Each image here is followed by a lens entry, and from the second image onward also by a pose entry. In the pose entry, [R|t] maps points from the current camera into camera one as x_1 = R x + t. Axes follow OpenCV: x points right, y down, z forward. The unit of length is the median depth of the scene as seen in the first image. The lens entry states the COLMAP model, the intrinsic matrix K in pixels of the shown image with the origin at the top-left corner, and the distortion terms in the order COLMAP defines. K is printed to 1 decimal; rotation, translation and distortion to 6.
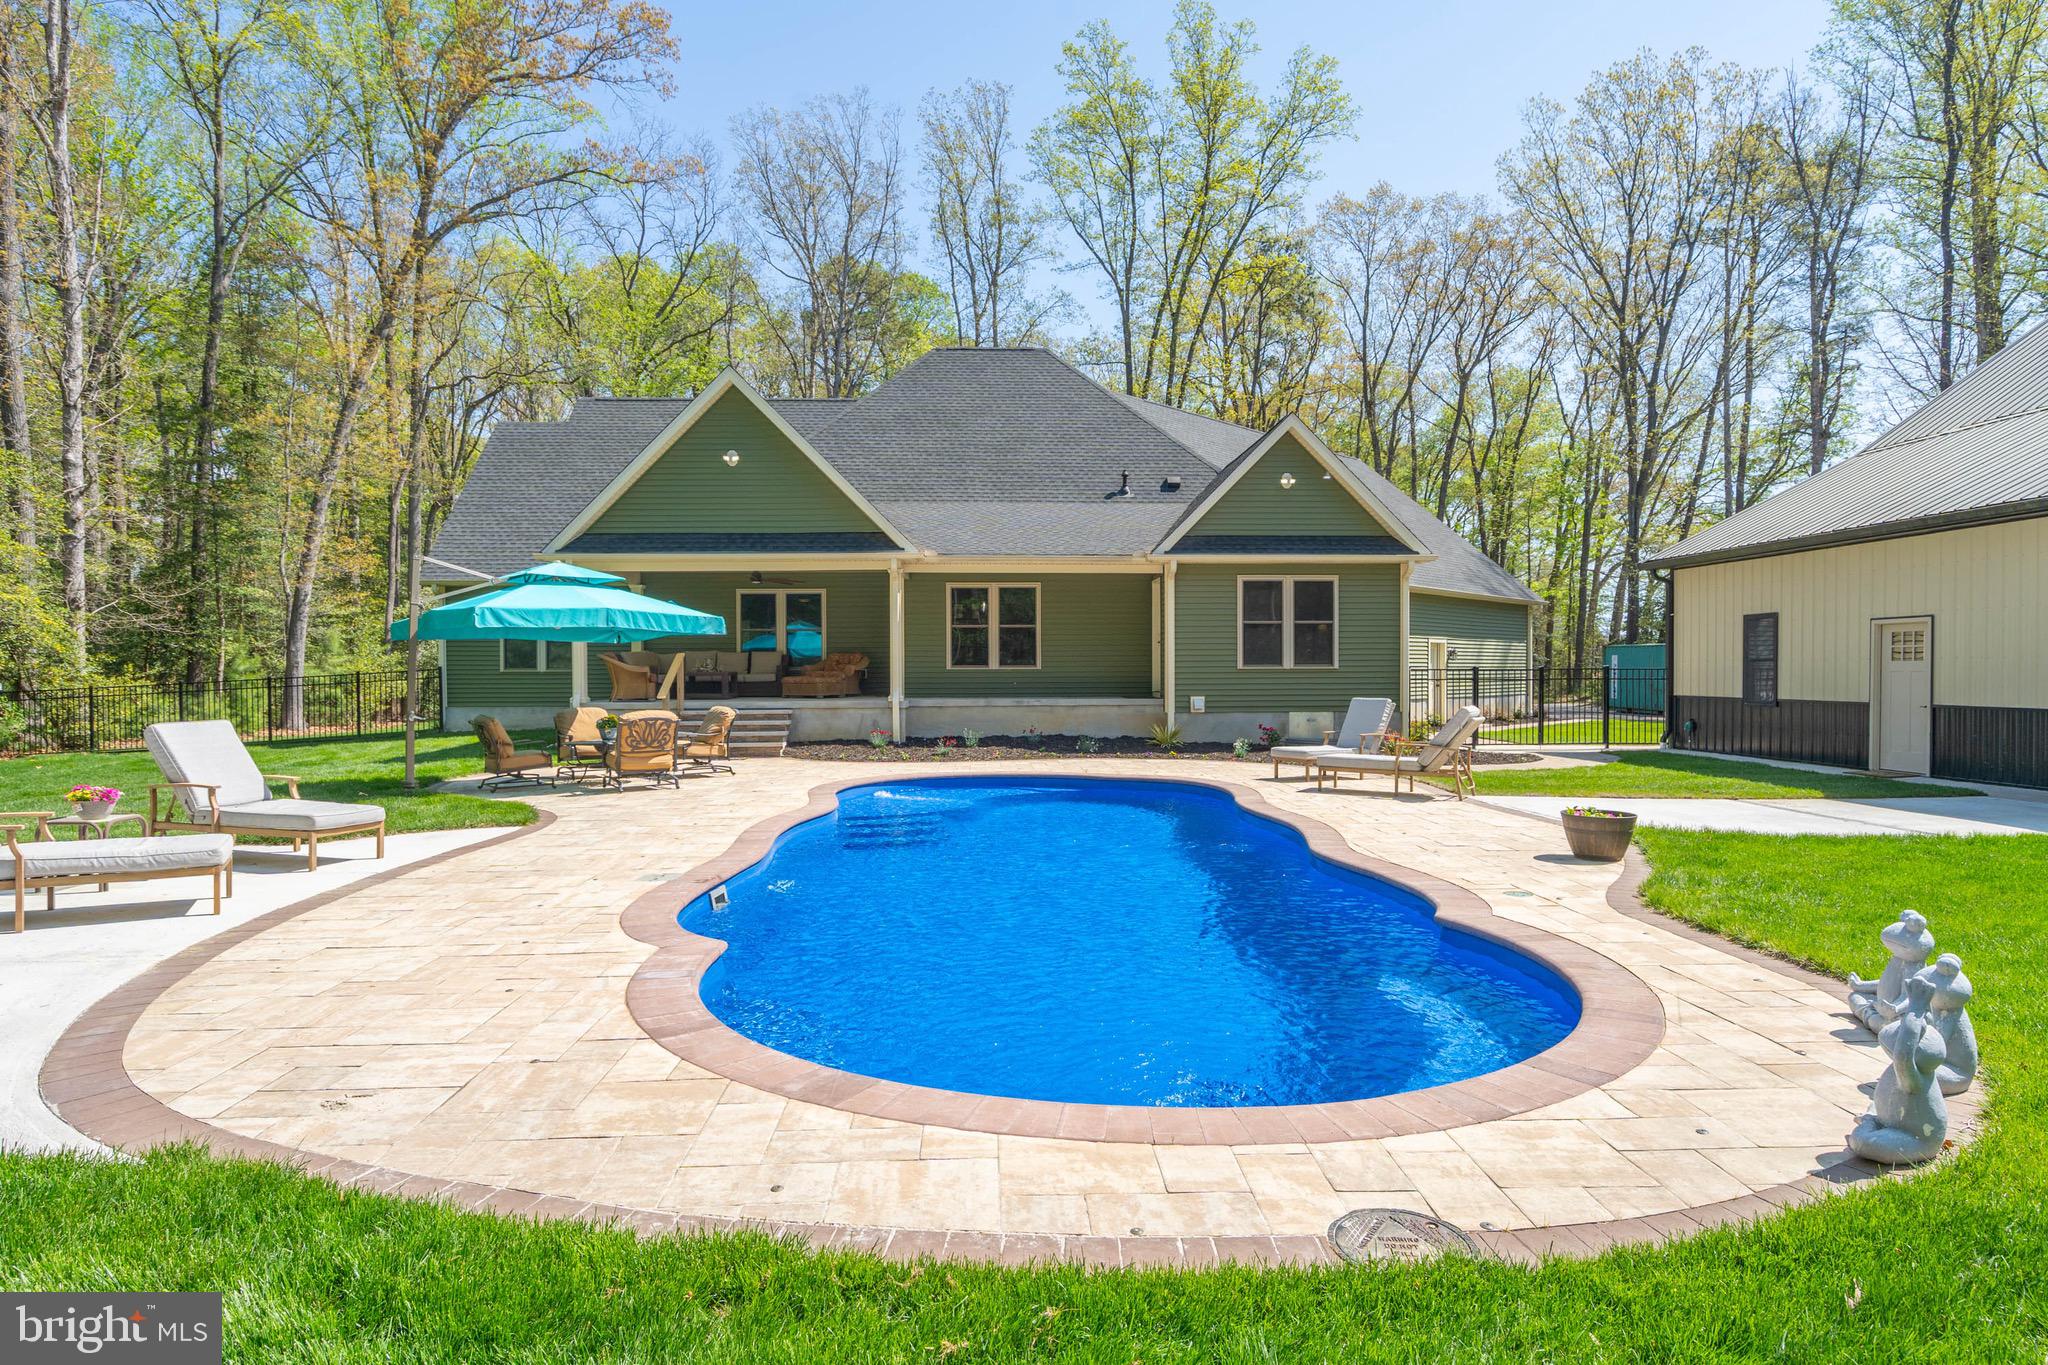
lens RADIAL K [[1157.8, 0, 1024.3], [0, 1157.8, 669.7], [0, 0, 1]] dist [0.009277, 0.001230]
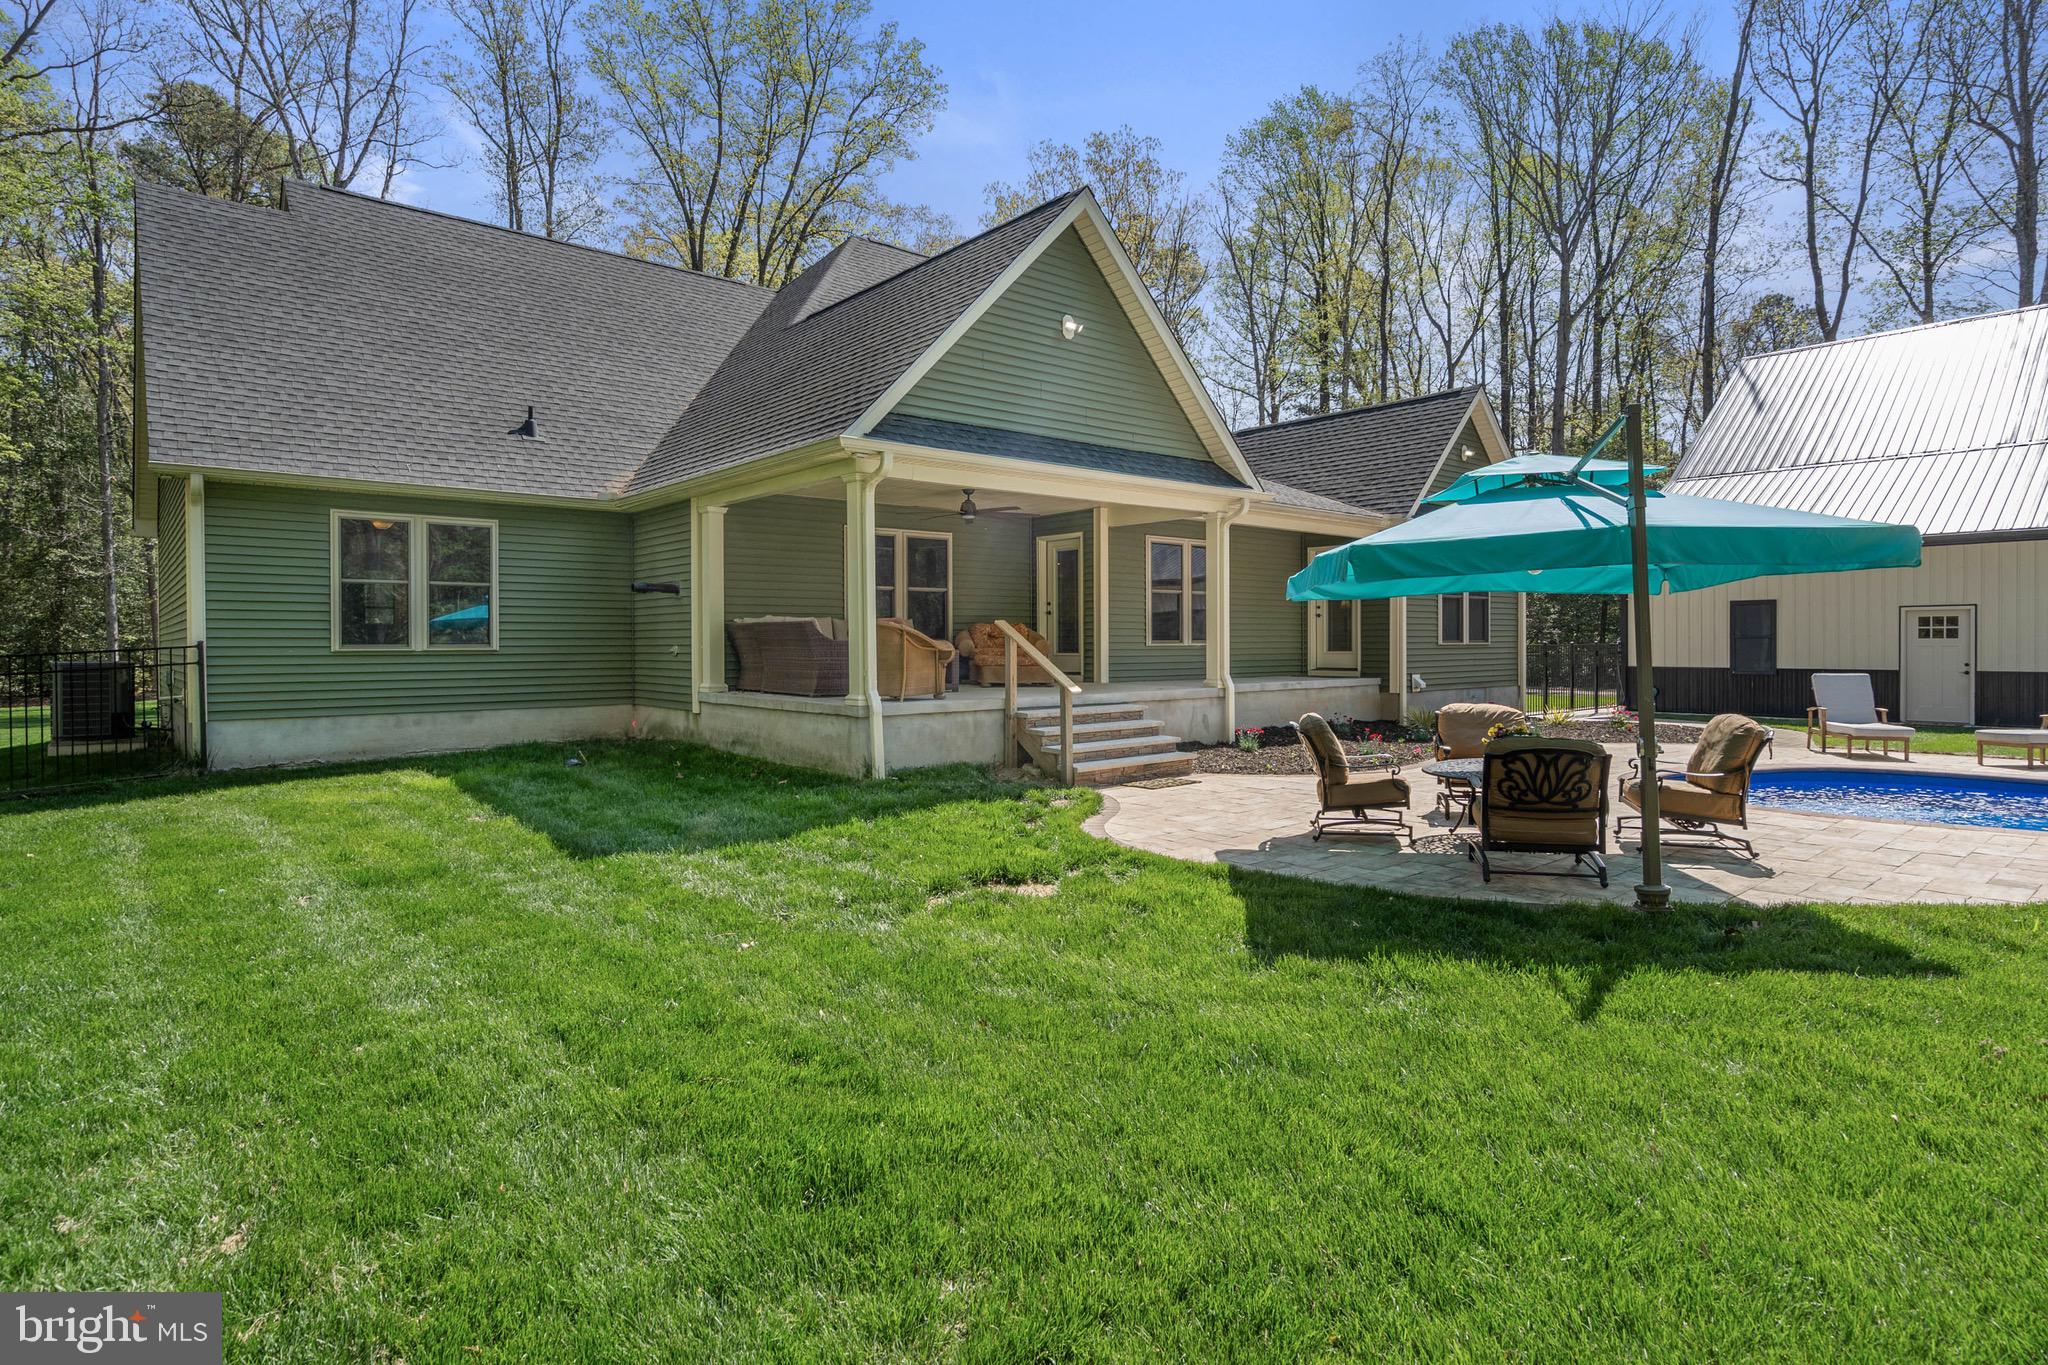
lens RADIAL K [[1070.2, 0, 1027.4], [0, 1070.2, 650.0], [0, 0, 1]] dist [0.000635, 0.000124]
pose [[0.784047, -0.003430, 0.620692, -0.629984], [0.000816, 0.999990, 0.004496, -0.000517], [-0.620701, -0.003018, 0.784041, 0.518172]]
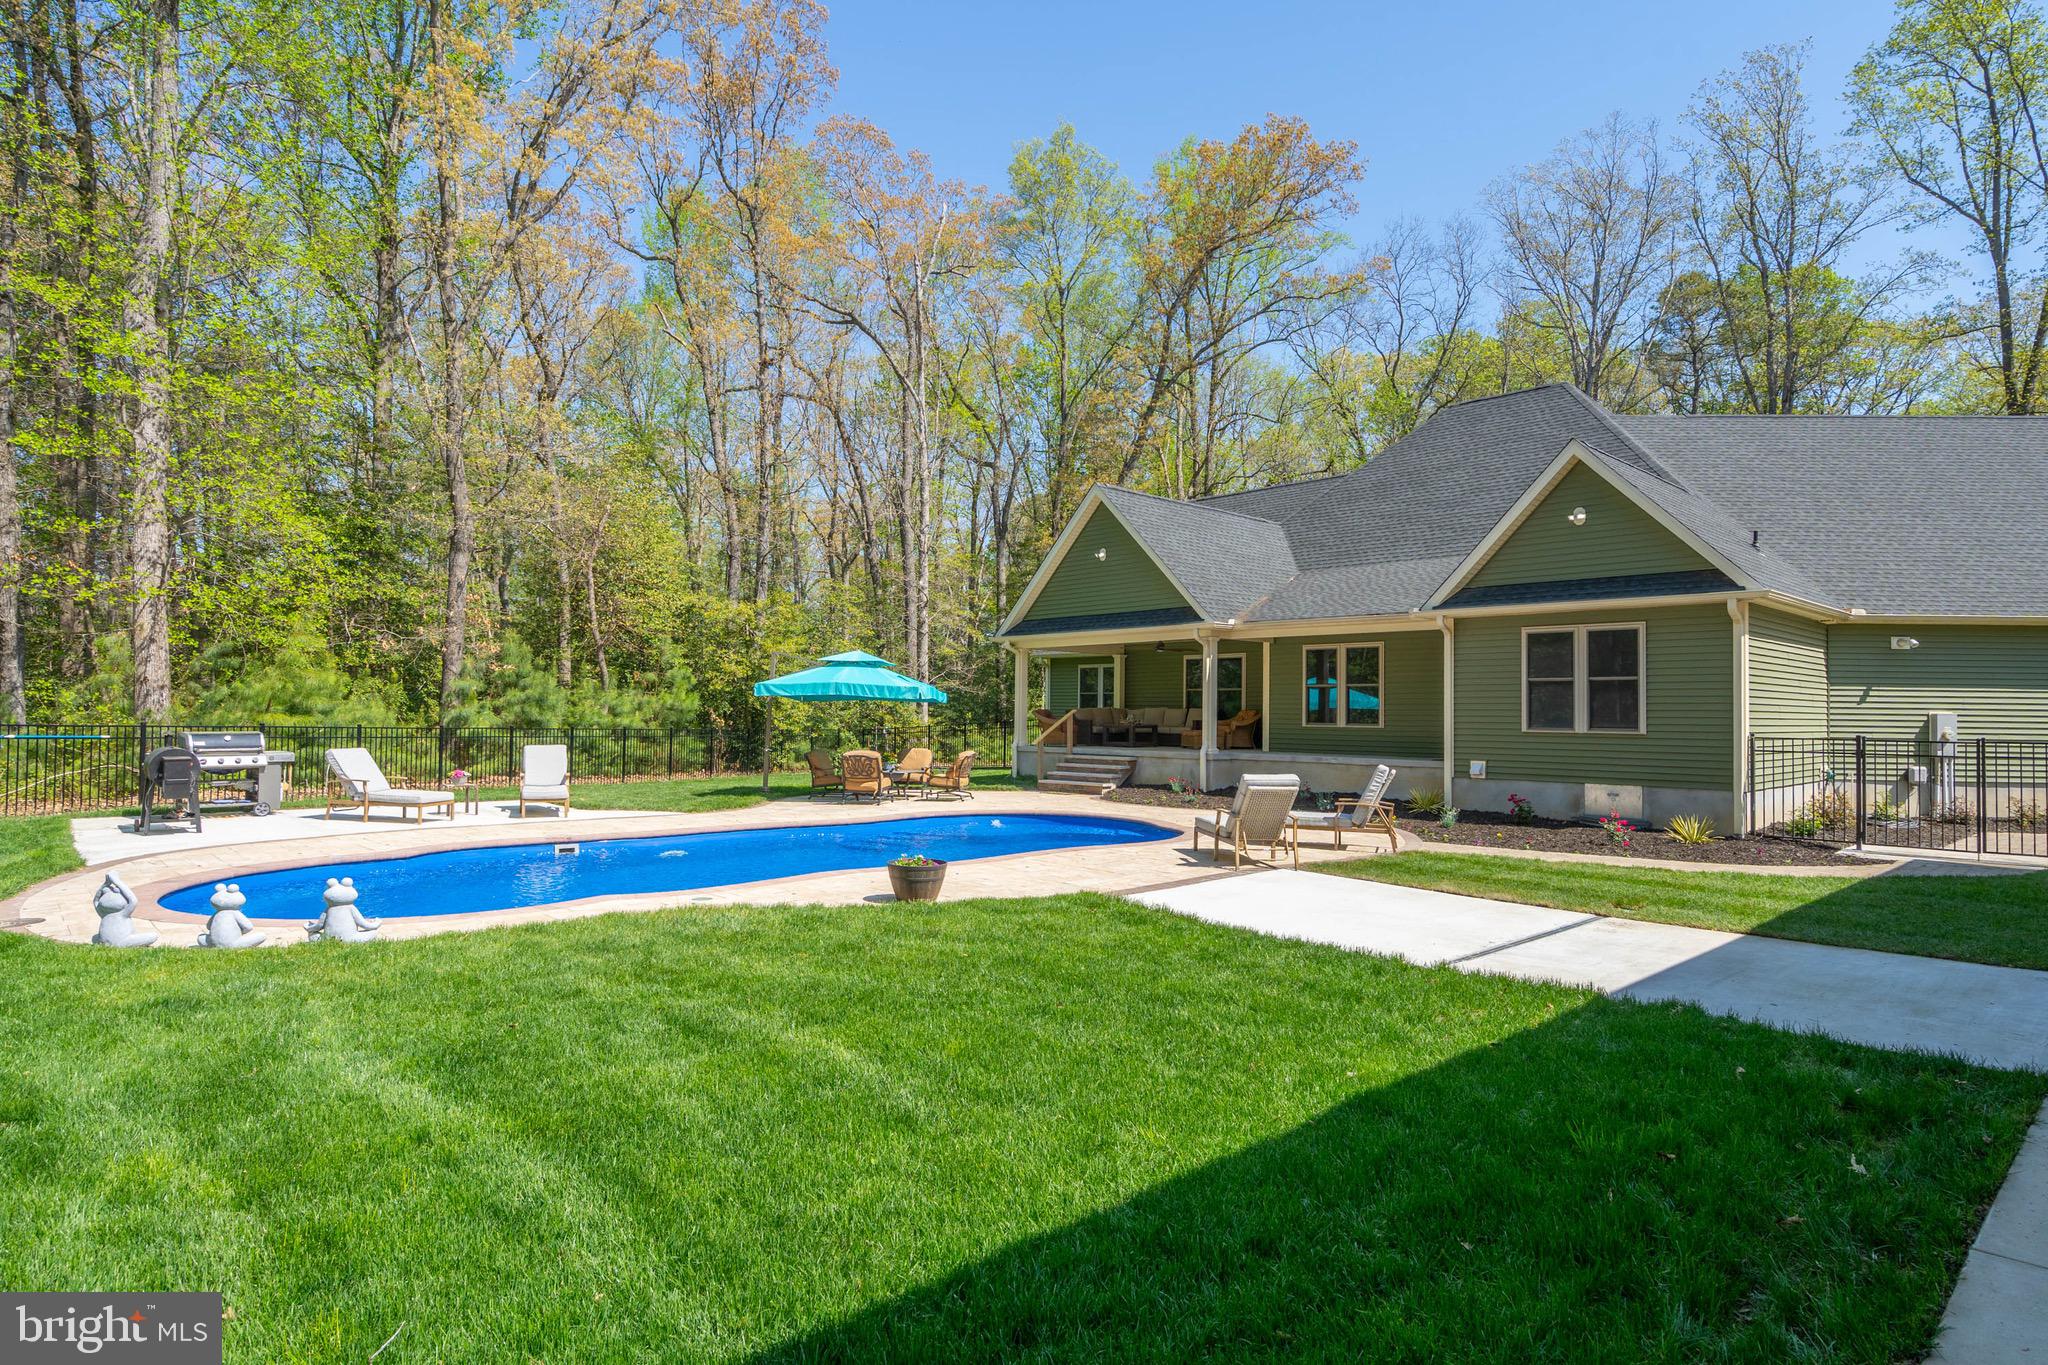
lens RADIAL K [[1103.2, 0, 1024.0], [0, 1103.2, 682.5], [0, 0, 1]] dist [0.000686, 0.000415]
pose [[0.659041, -0.011441, -0.752020, 0.571943], [-0.013857, 0.999530, -0.027350, -0.010174], [0.751979, 0.028446, 0.658573, 0.147678]]
